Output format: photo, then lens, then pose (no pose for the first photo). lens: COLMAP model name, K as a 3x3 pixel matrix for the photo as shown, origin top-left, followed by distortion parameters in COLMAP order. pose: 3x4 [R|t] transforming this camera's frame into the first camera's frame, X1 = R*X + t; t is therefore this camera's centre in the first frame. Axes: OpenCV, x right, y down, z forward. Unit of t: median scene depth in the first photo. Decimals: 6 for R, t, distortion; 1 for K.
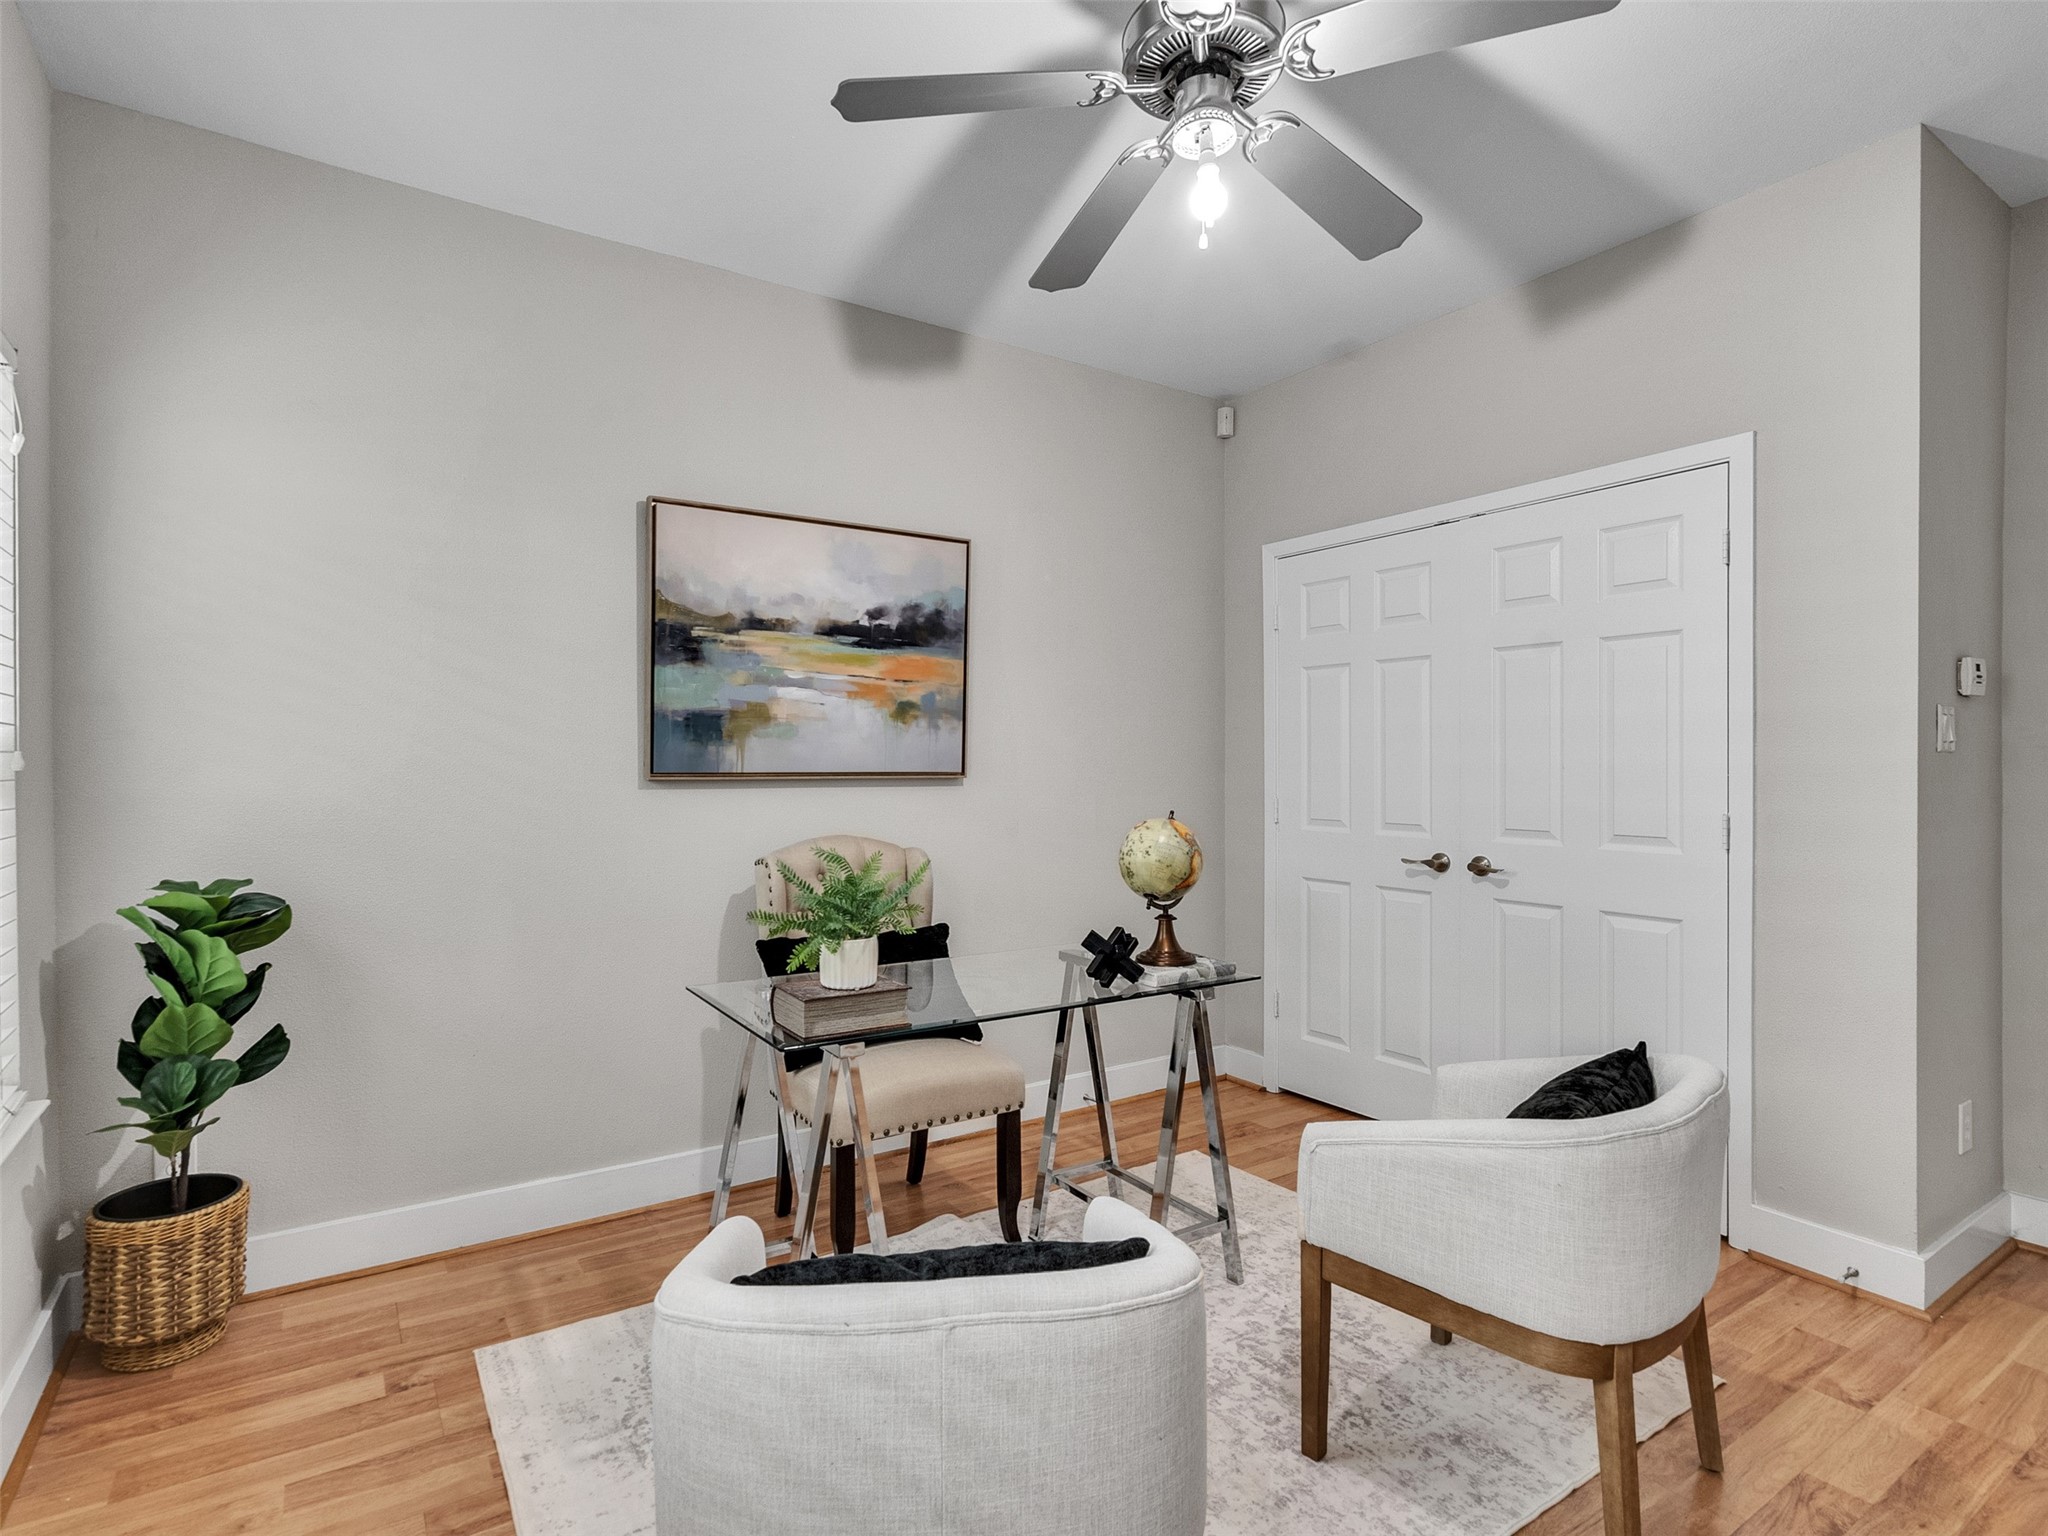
lens RADIAL K [[1038.4, 0, 1017.5], [0, 1038.4, 760.7], [0, 0, 1]] dist [0.004915, 0.001747]
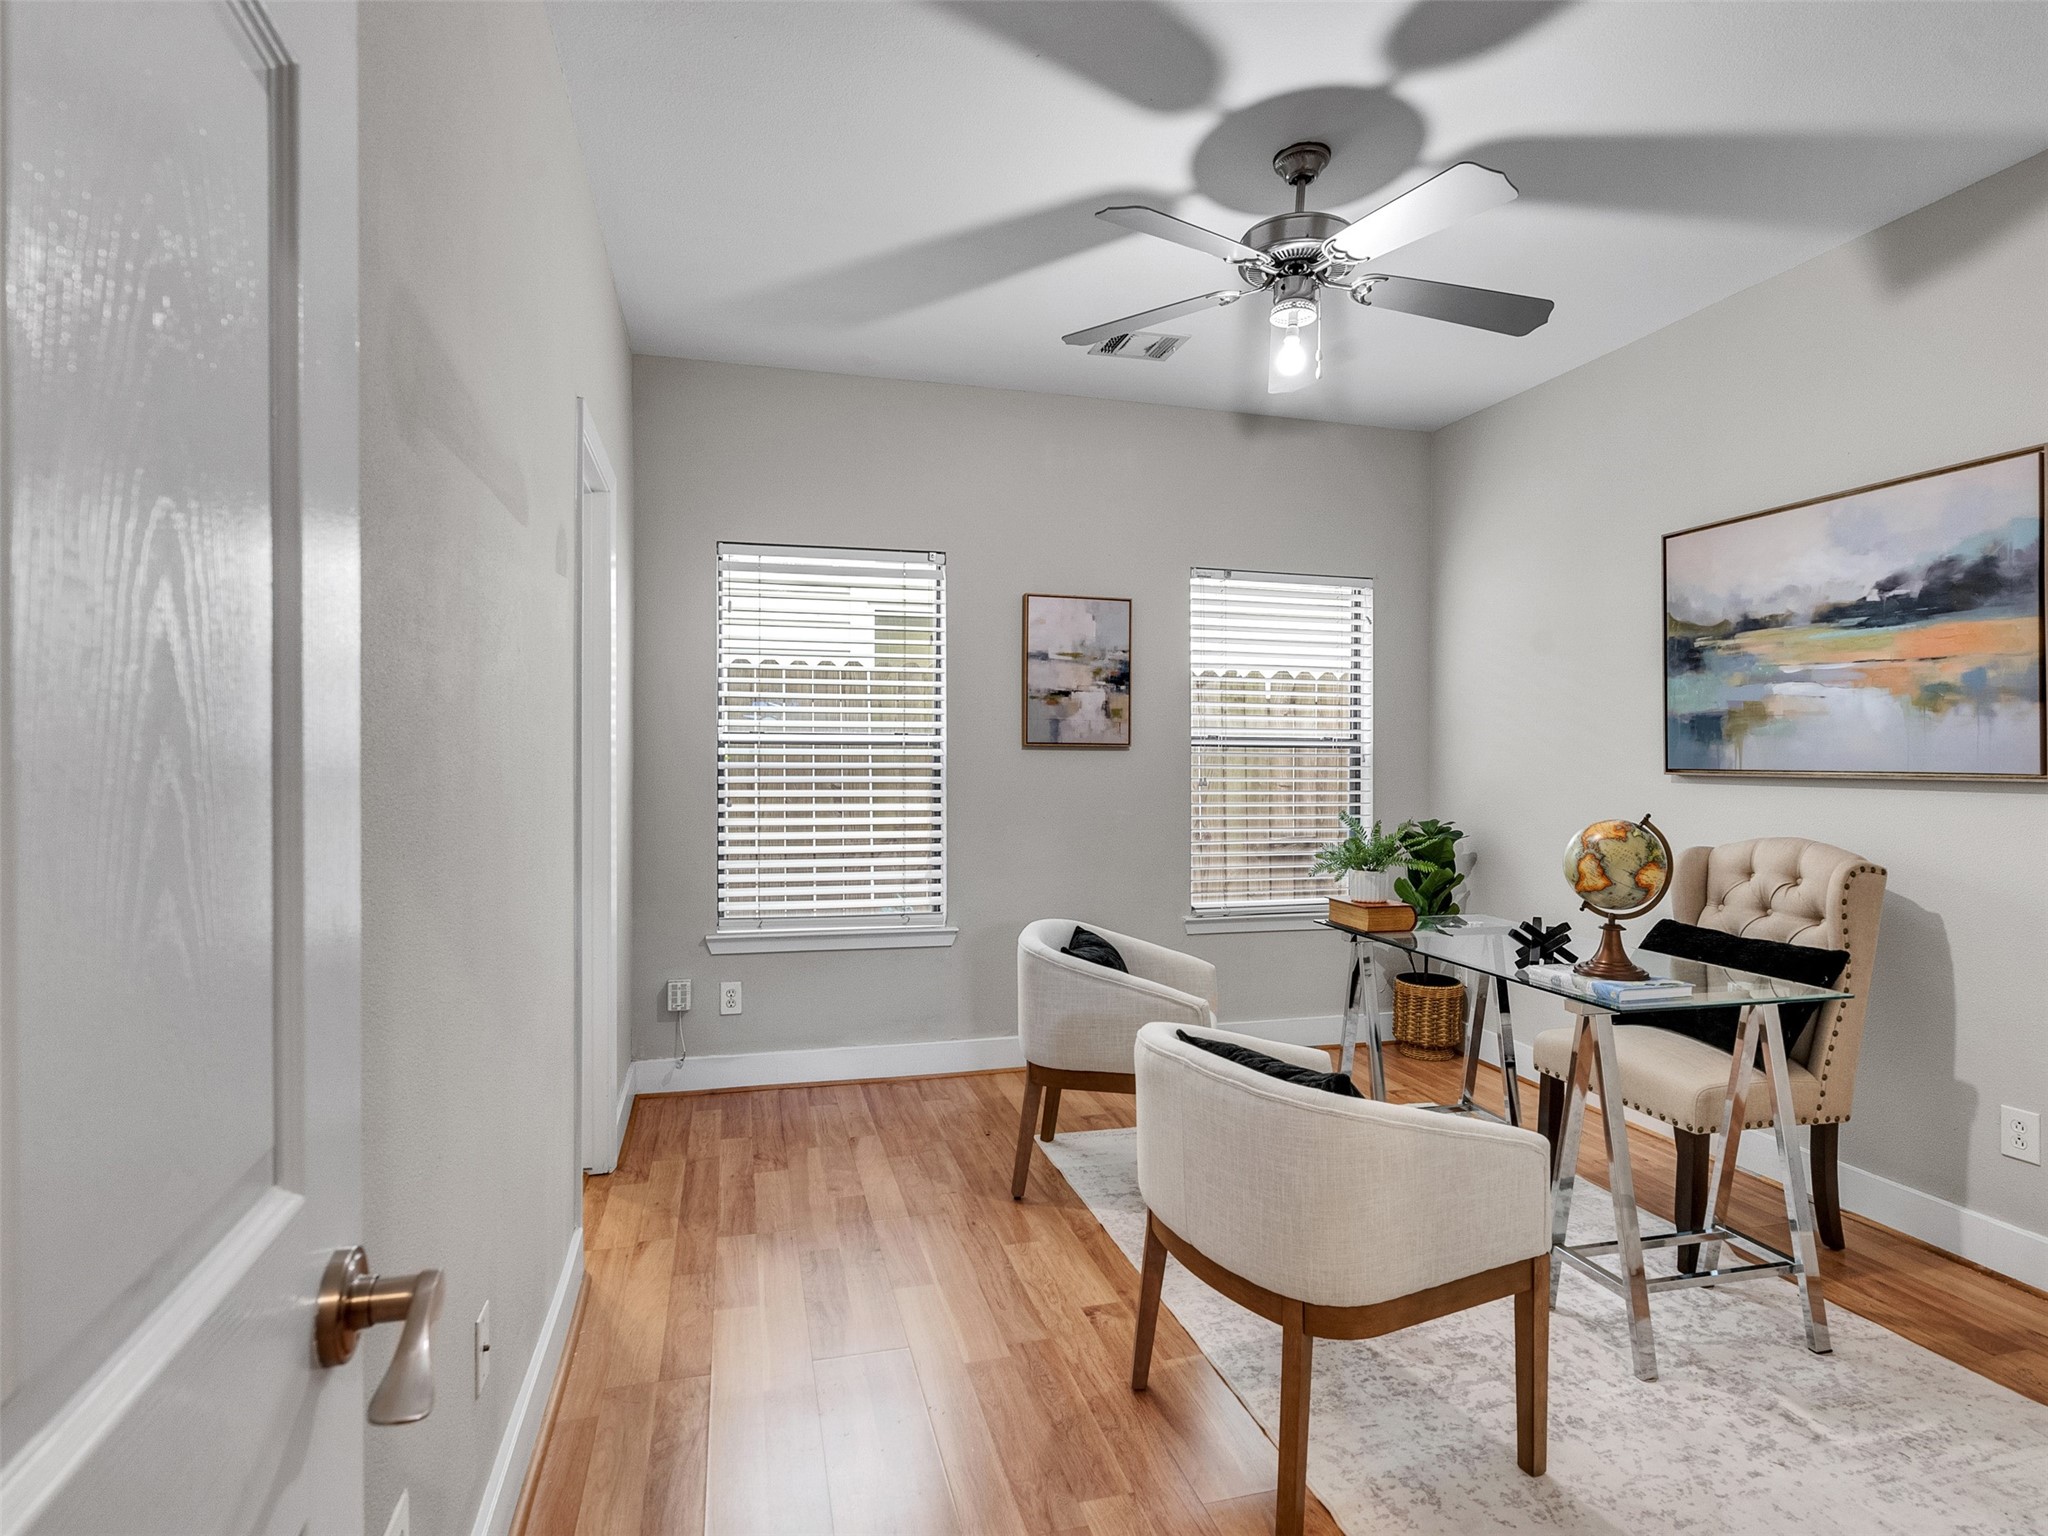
lens RADIAL K [[1038.4, 0, 1018.4], [0, 1038.4, 764.0], [0, 0, 1]] dist [0.004915, 0.001747]
pose [[-0.315134, 0.004540, -0.949036, 0.945180], [-0.003452, 0.999976, 0.005930, 0.001902], [0.949041, 0.005144, -0.315111, 0.635185]]
